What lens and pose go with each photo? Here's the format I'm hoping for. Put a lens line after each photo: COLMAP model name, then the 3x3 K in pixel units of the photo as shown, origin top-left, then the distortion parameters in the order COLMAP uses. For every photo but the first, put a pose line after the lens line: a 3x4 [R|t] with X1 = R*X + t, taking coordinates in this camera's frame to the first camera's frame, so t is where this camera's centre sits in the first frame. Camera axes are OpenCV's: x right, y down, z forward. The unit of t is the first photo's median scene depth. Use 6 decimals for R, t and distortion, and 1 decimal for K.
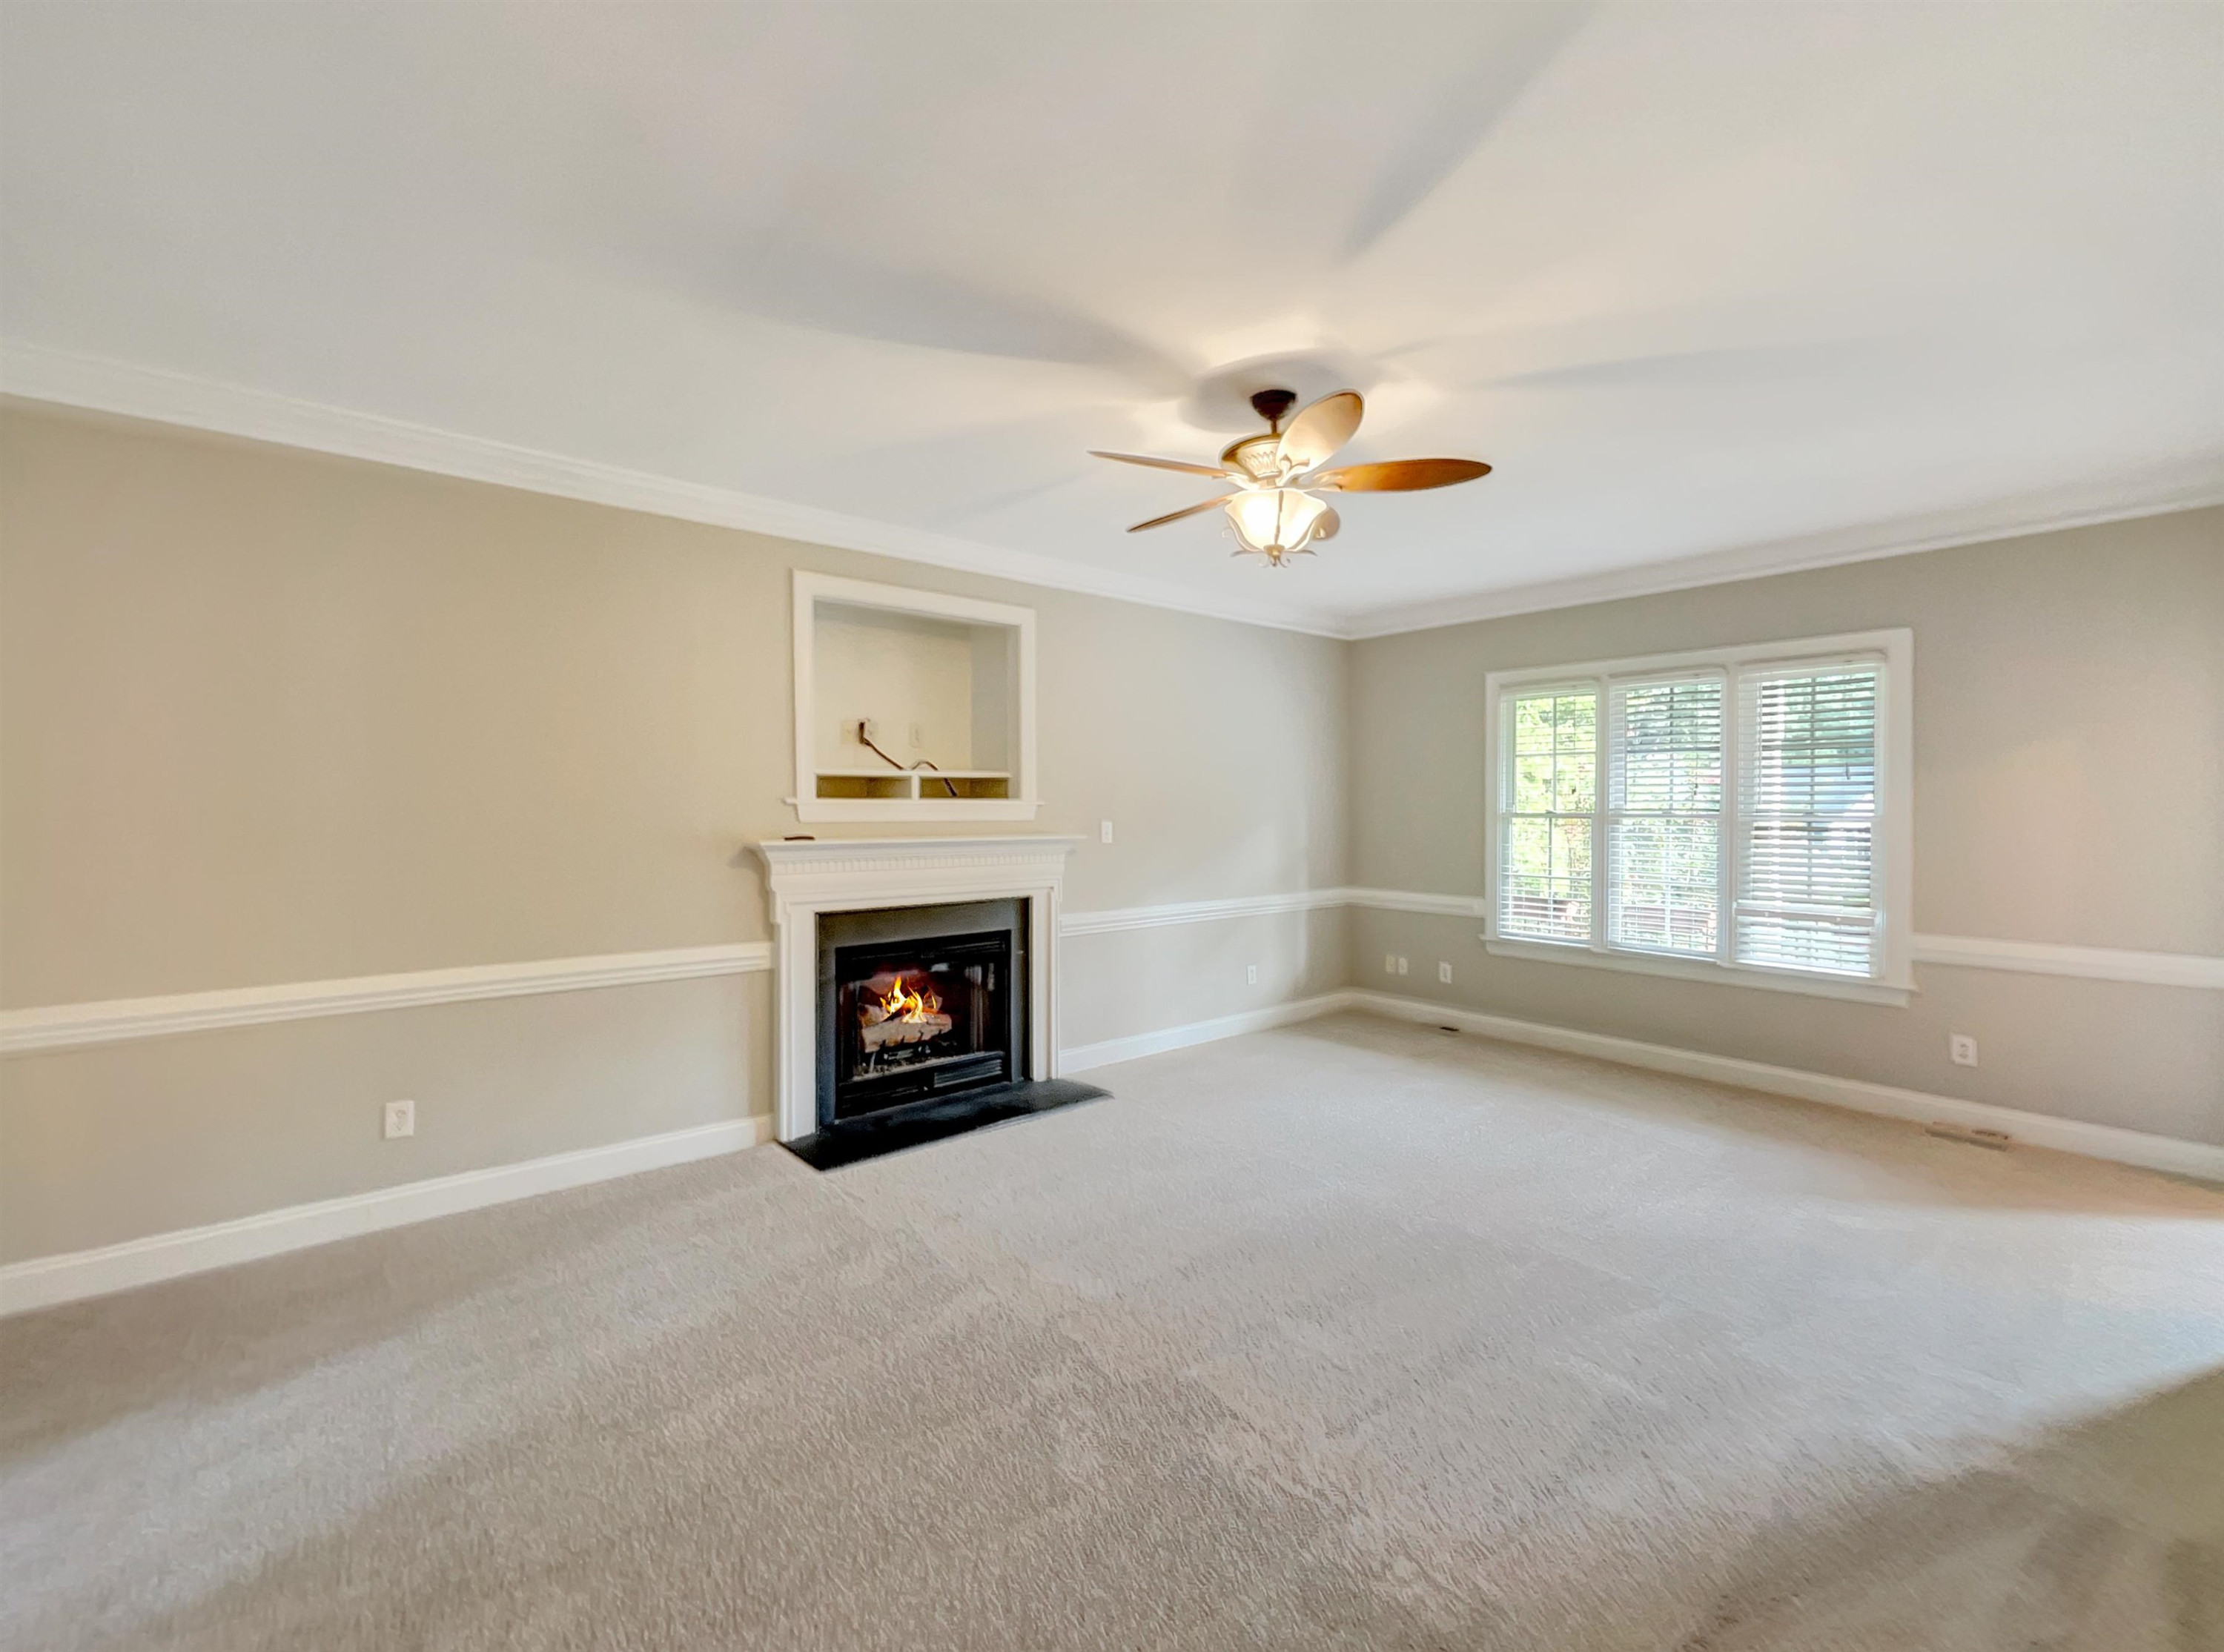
lens RADIAL K [[920.8, 0, 1131.3], [0, 920.8, 815.7], [0, 0, 1]] dist [0.002126, 0.000336]
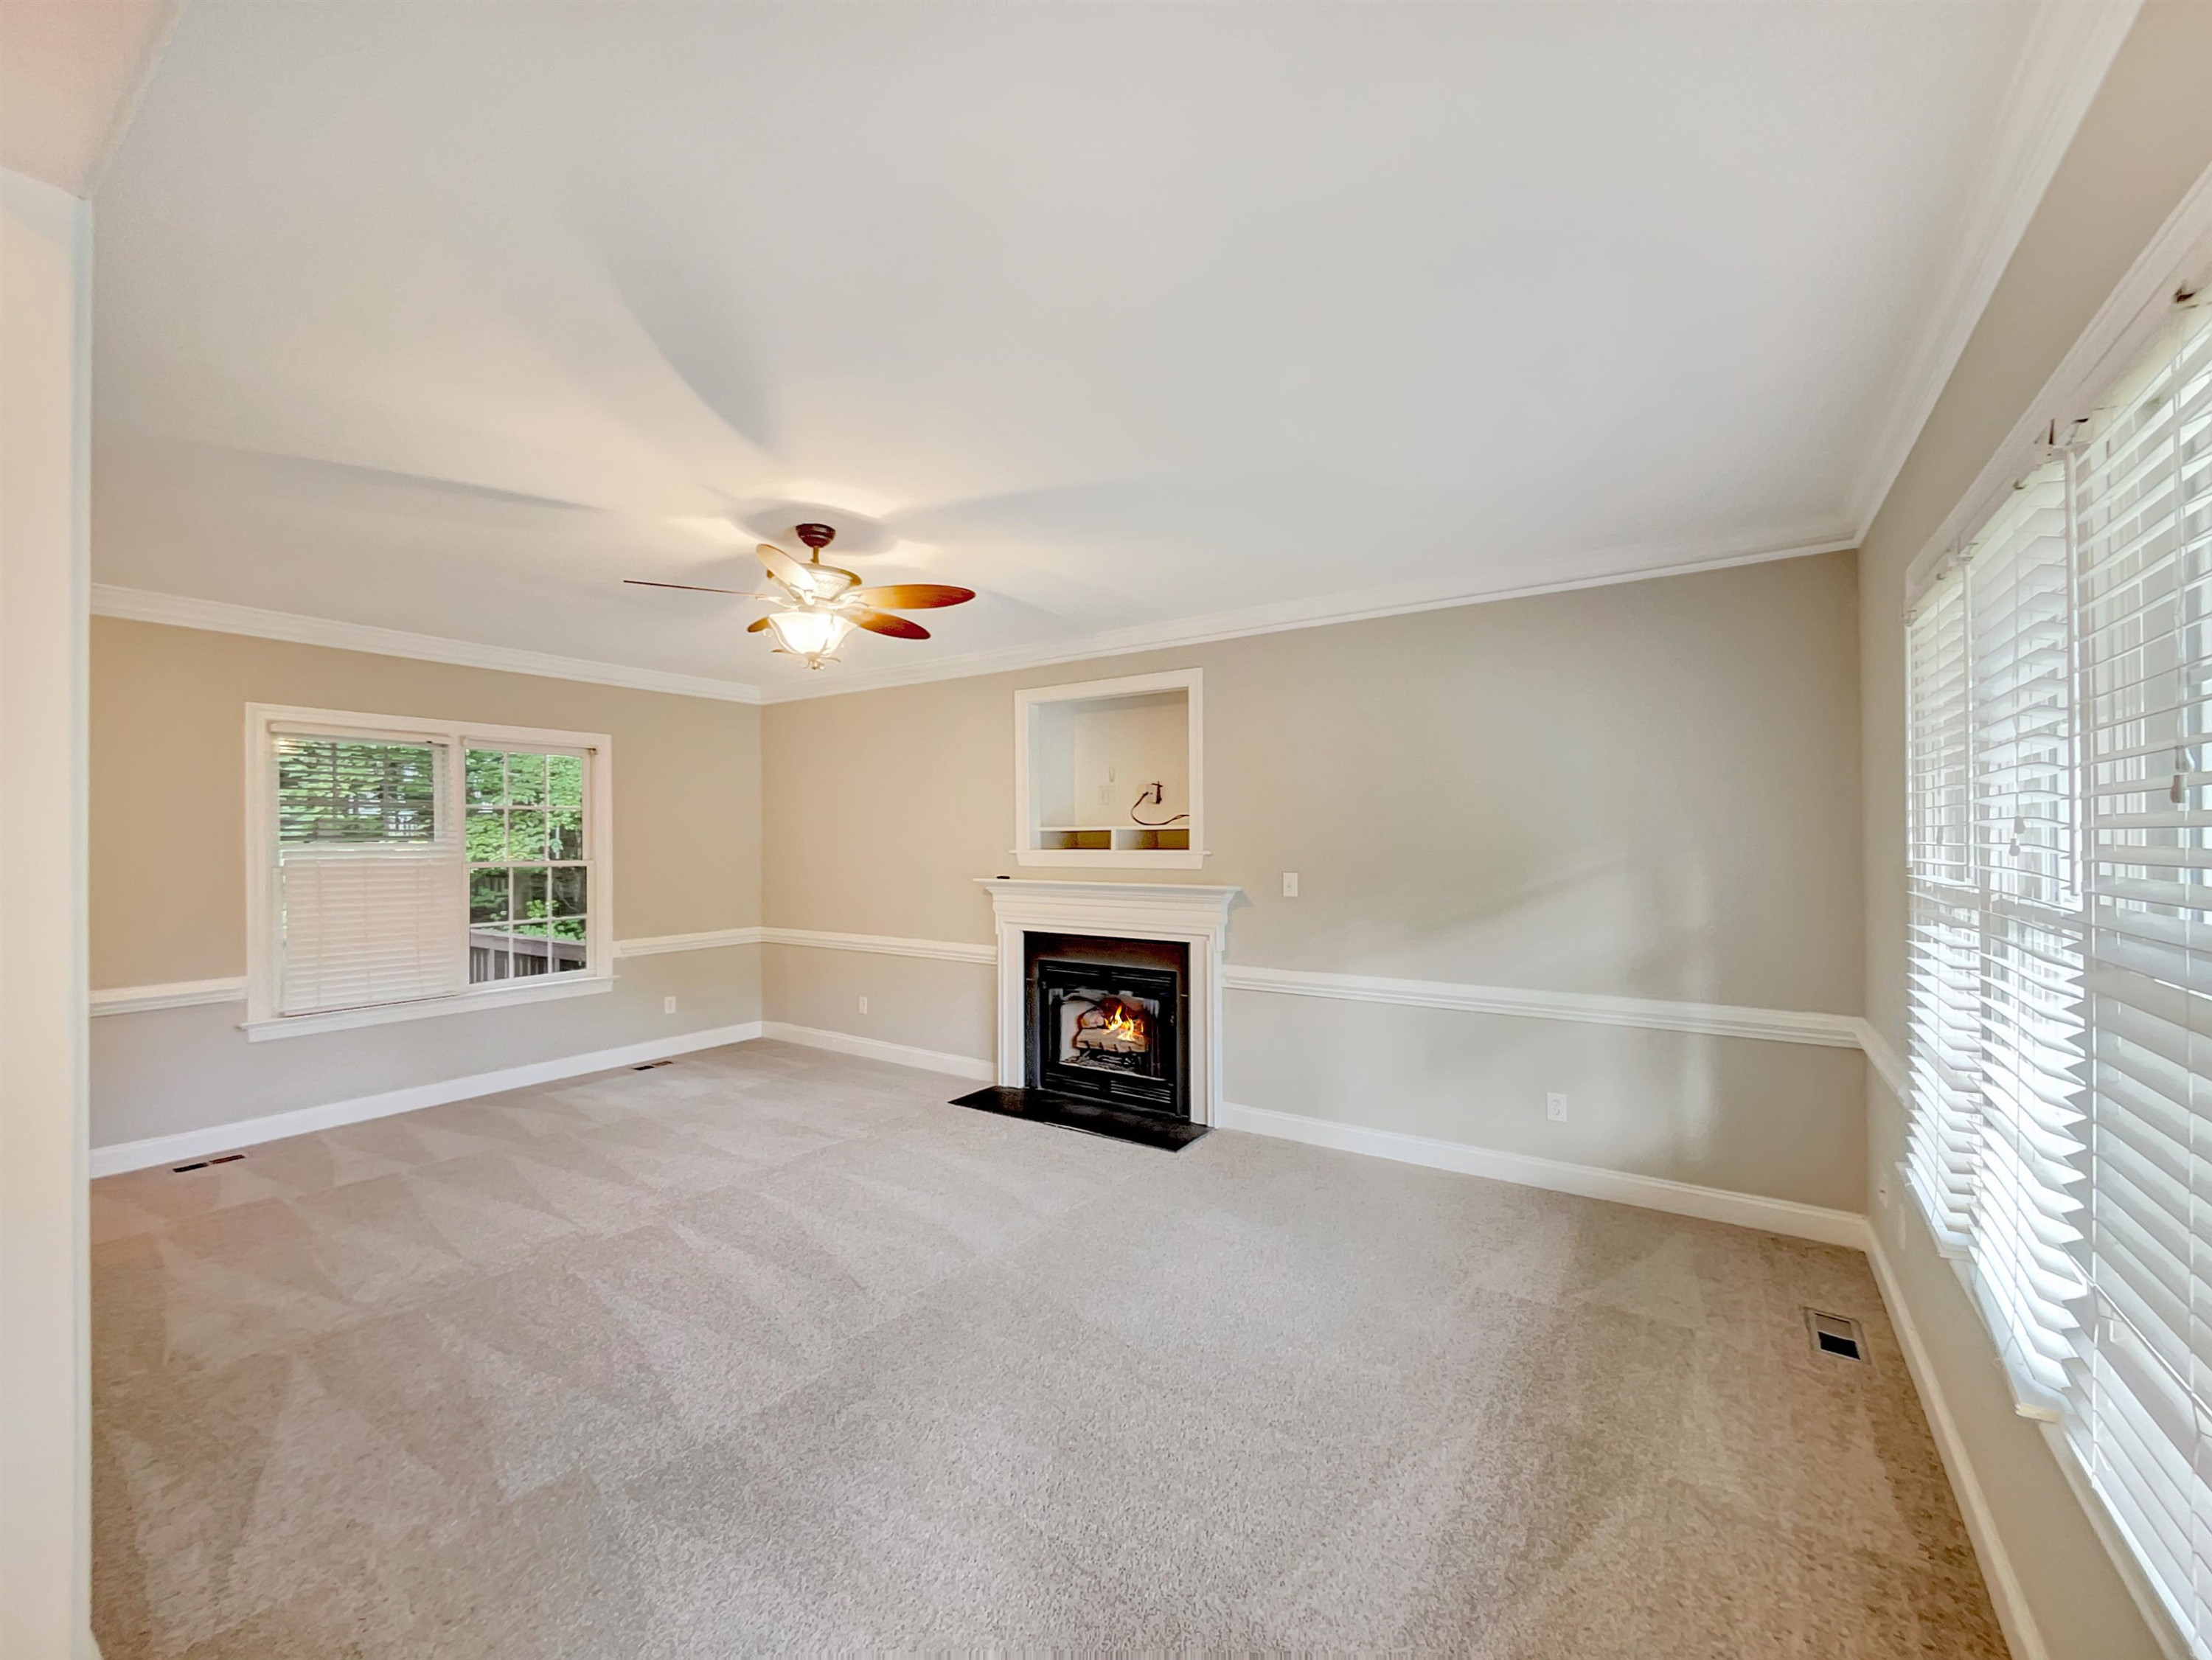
lens RADIAL K [[916.0, 0, 1126.7], [0, 916.0, 839.2], [0, 0, 1]] dist [0.002126, 0.000336]
pose [[0.280401, -0.000546, -0.959883, 0.962680], [-0.004061, 0.999990, -0.001755, -0.030503], [0.959874, 0.004390, 0.280396, 0.712013]]
